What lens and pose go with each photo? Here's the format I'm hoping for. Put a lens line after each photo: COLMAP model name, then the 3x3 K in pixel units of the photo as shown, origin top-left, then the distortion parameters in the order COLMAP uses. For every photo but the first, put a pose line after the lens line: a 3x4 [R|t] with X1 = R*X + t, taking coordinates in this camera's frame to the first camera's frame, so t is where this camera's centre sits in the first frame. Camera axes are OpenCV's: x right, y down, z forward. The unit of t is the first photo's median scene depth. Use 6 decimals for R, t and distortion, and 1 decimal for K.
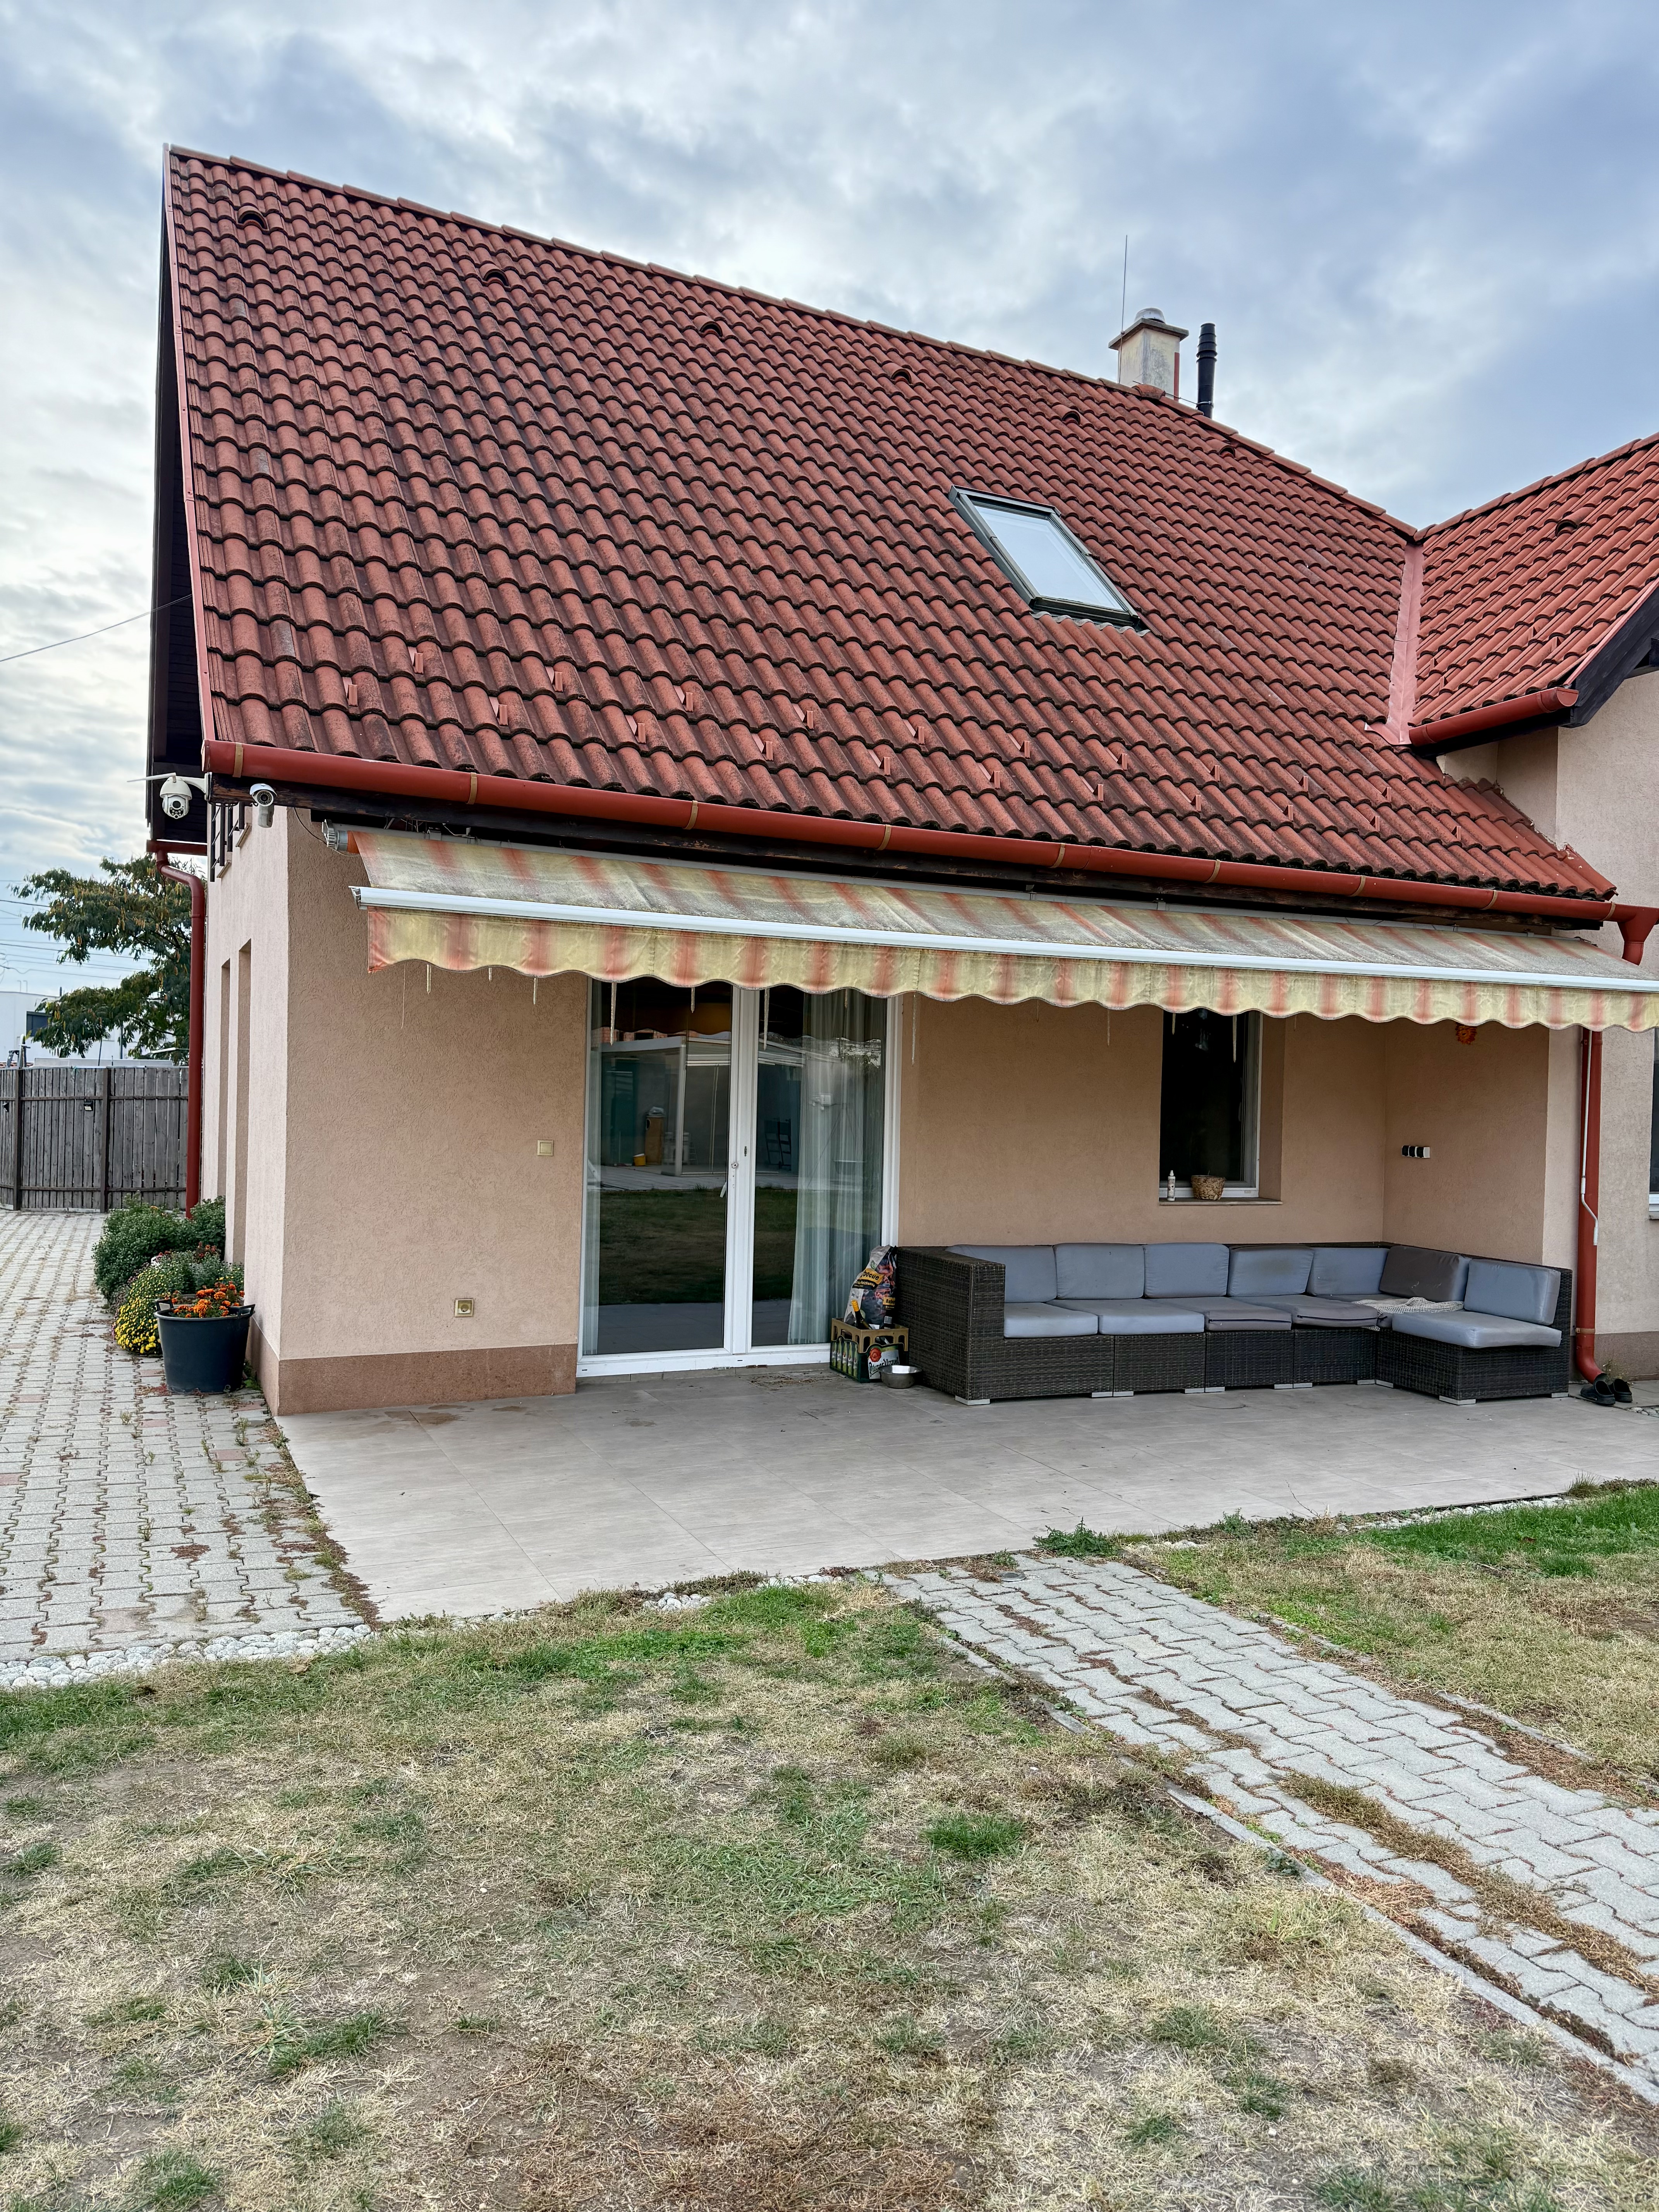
lens RADIAL K [[1513.2, 0, 800.4], [0, 1513.2, 1106.3], [0, 0, 1]] dist [0.132740, -0.216519]
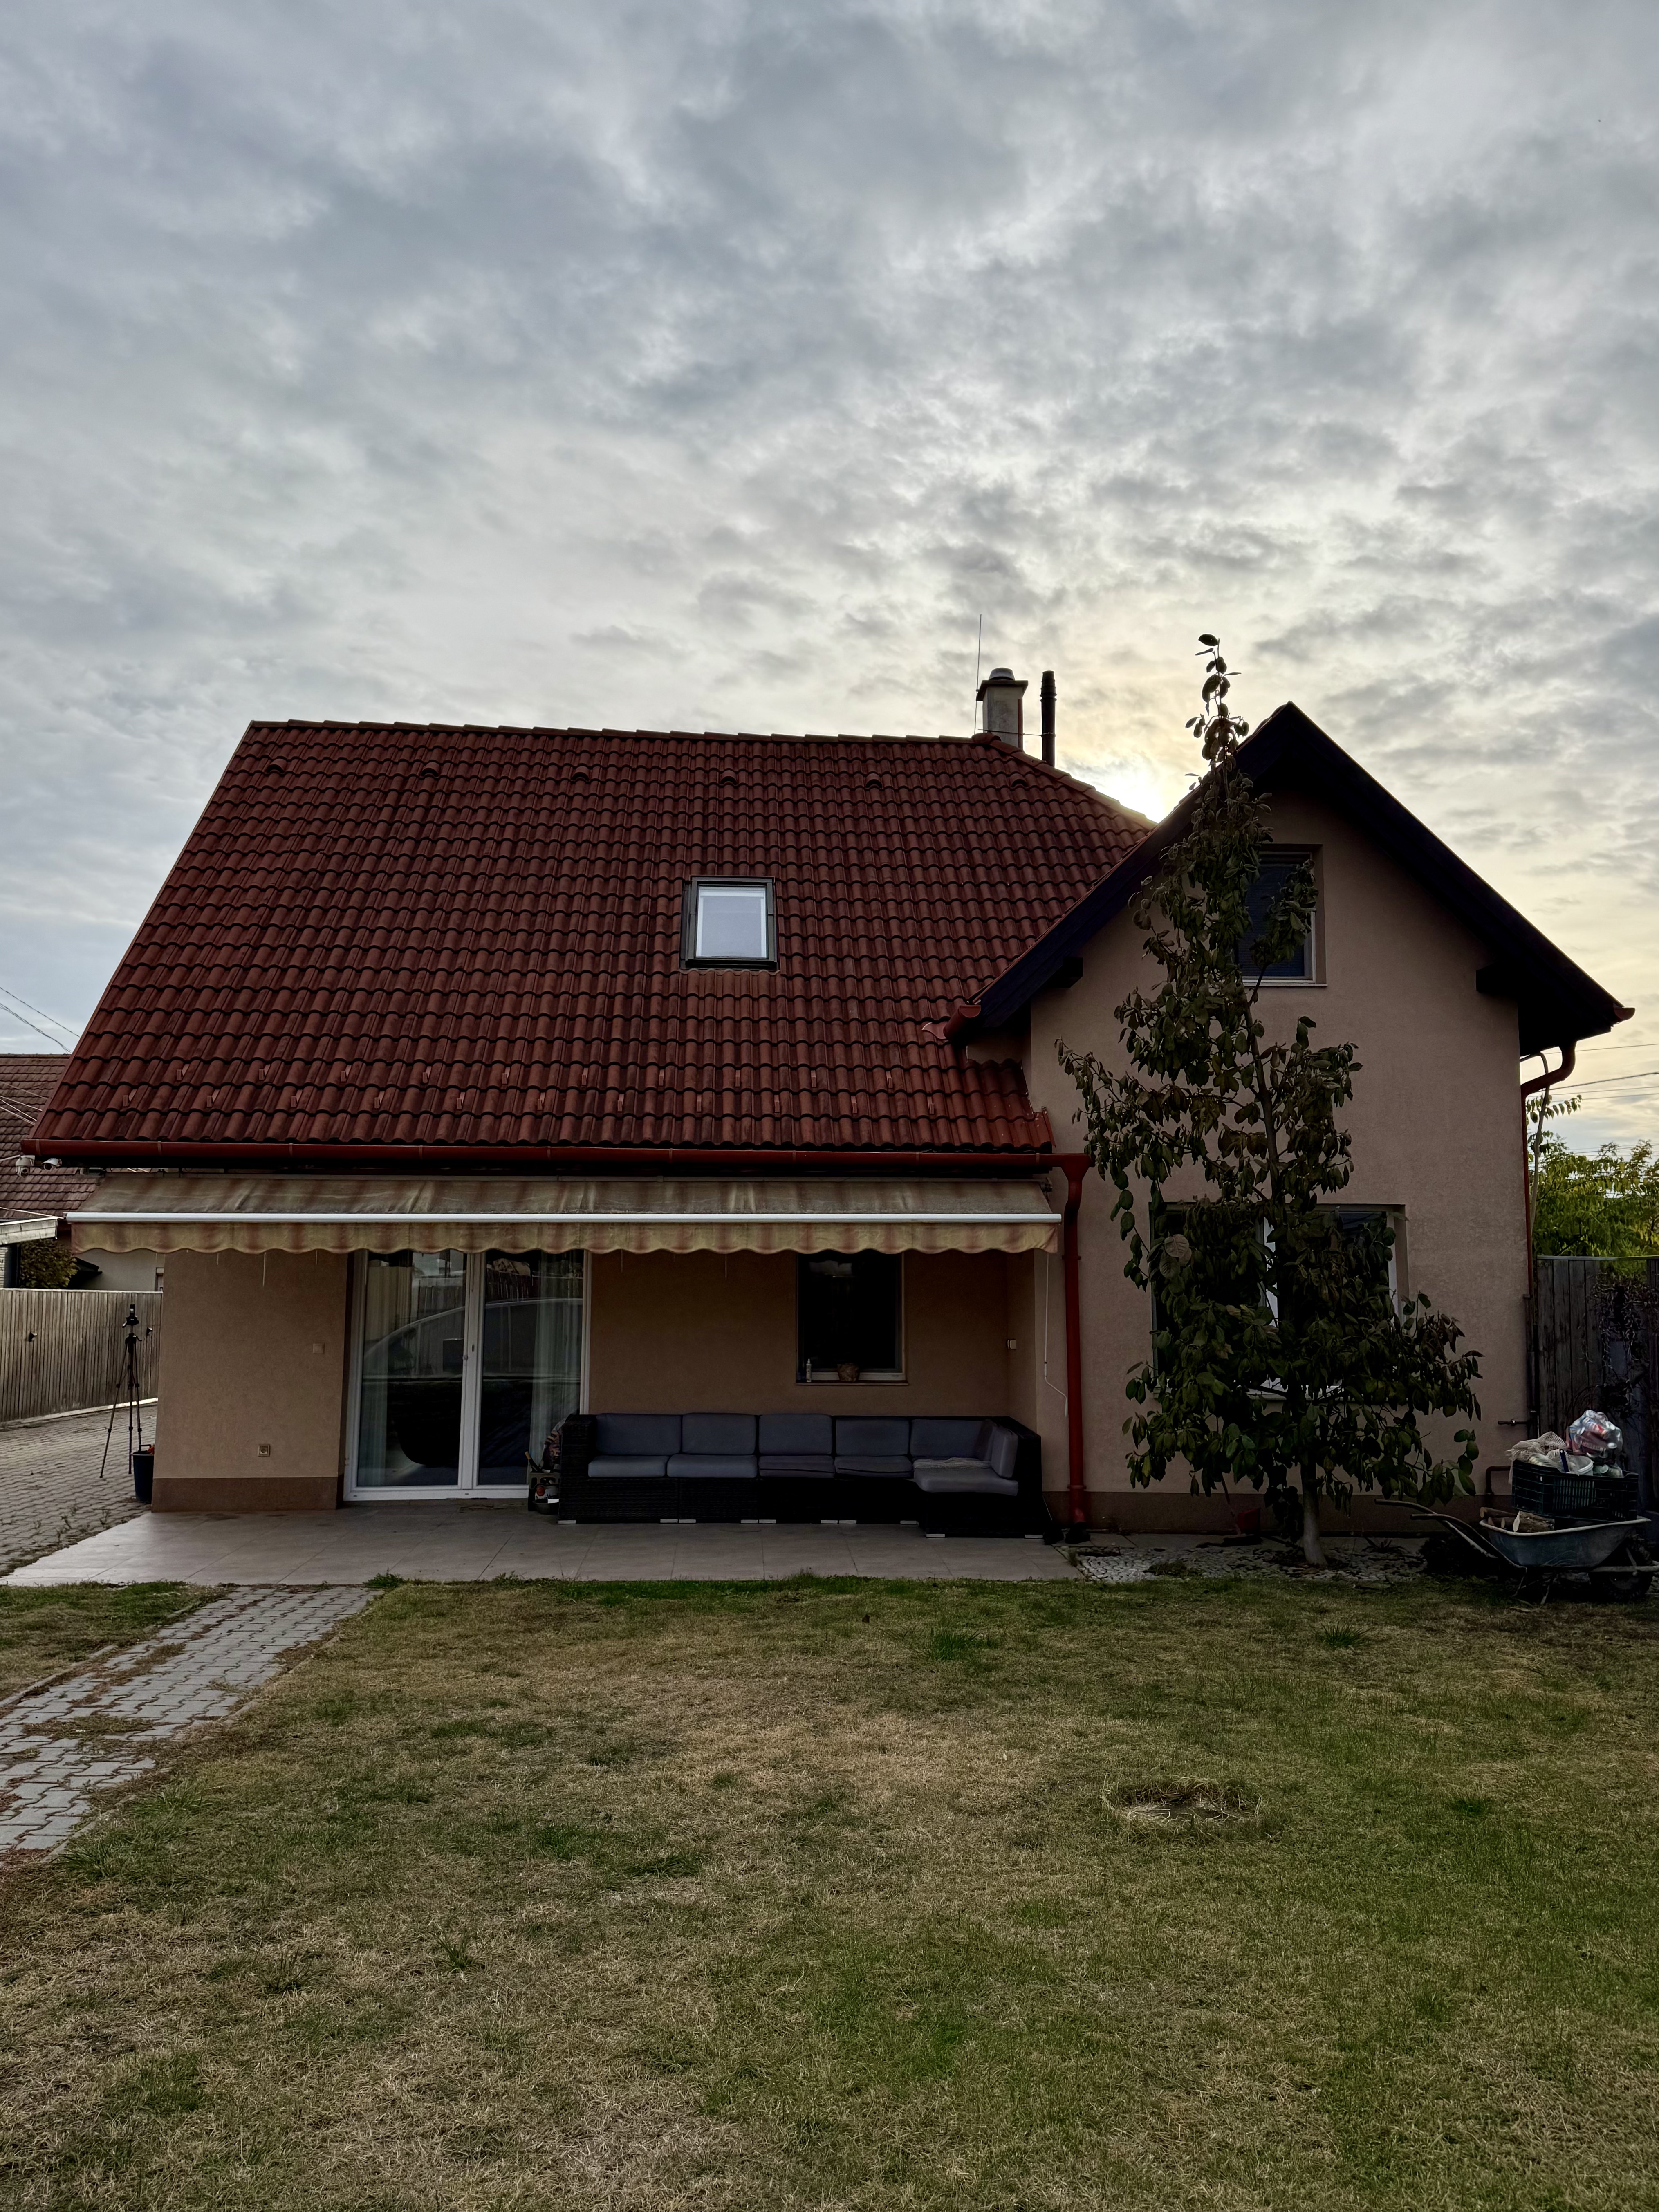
lens RADIAL K [[1548.3, 0, 772.2], [0, 1548.3, 1108.1], [0, 0, 1]] dist [0.142600, -0.315170]
pose [[0.935234, -0.062424, -0.348484, 0.794585], [0.017492, 0.991278, -0.130625, 0.000718], [0.353599, 0.116069, 0.928168, -0.345600]]
